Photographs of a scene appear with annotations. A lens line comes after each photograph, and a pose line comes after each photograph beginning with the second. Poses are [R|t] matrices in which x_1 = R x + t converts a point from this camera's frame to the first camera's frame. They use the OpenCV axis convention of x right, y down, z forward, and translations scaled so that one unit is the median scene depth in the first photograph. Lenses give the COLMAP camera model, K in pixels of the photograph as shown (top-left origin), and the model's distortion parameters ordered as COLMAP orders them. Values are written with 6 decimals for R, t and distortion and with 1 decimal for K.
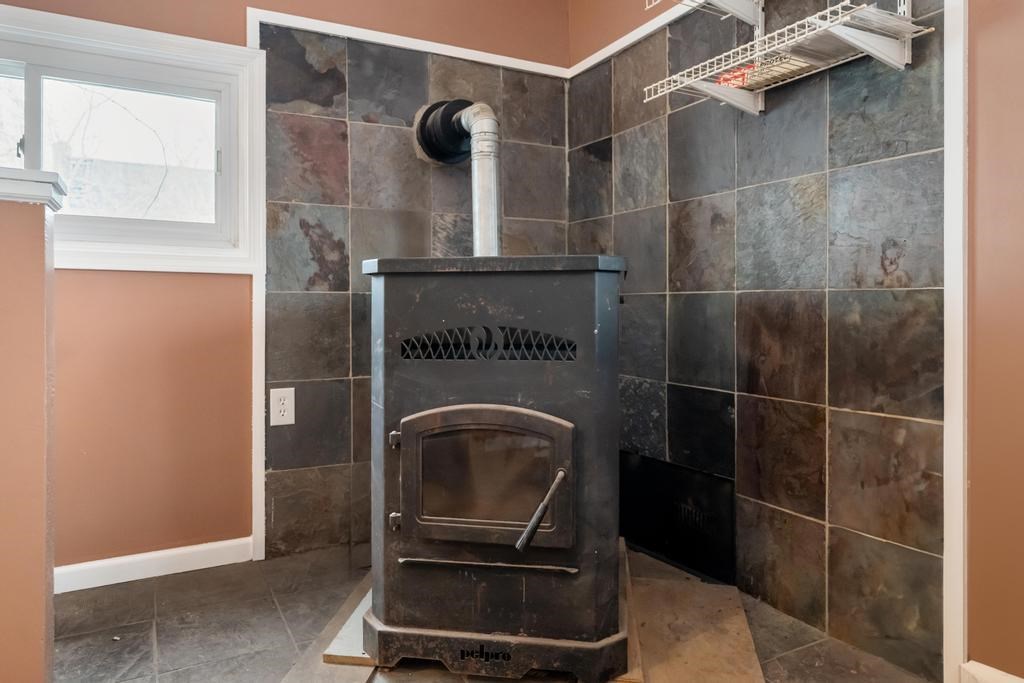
lens RADIAL K [[662.0, 0, 510.2], [0, 662.0, 306.7], [0, 0, 1]] dist [-0.000007, 0.001427]
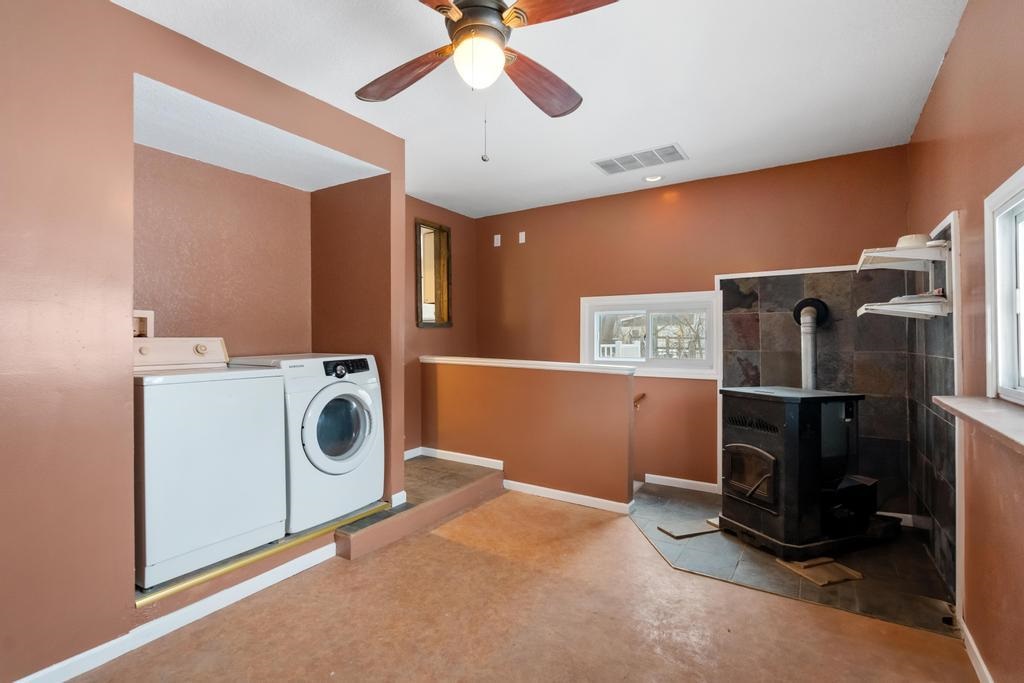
lens RADIAL K [[489.4, 0, 512.0], [0, 489.4, 341.5], [0, 0, 1]] dist [-0.000124, -0.000126]
pose [[0.482696, -0.000717, -0.875788, 0.870787], [-0.001105, 0.999998, -0.001427, -0.193151], [0.875787, 0.001657, 0.482695, -0.588429]]
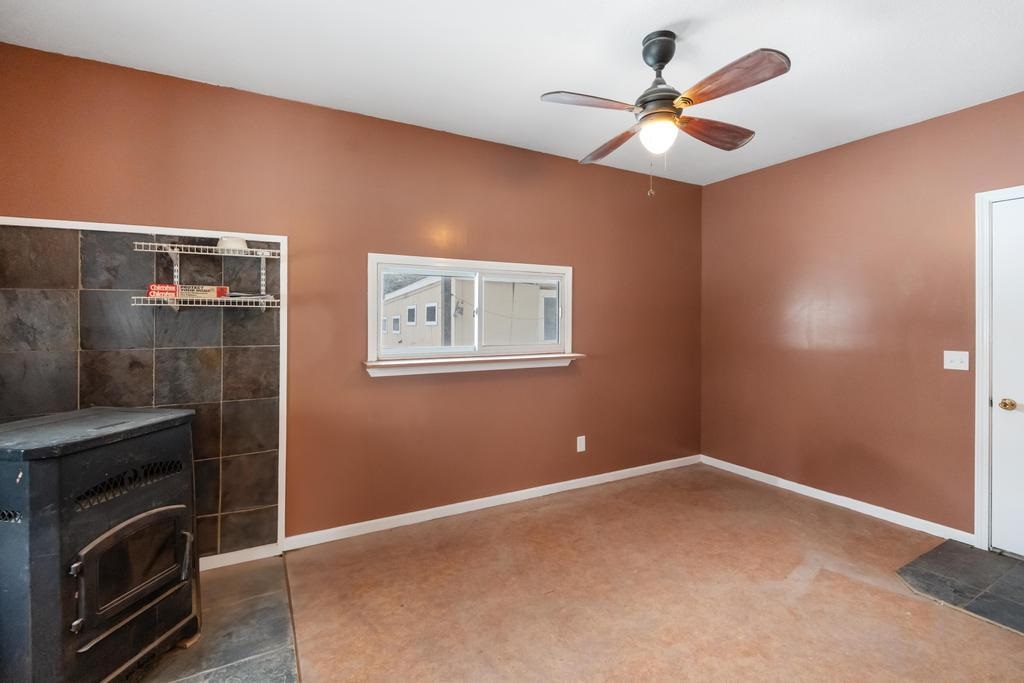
lens RADIAL K [[469.0, 0, 509.2], [0, 469.0, 316.4], [0, 0, 1]] dist [-0.000874, -0.000075]
pose [[-0.001011, -0.000727, 0.999999, -0.816813], [0.000722, 0.999999, 0.000728, -0.236672], [-0.999999, 0.000723, -0.001011, 0.051910]]
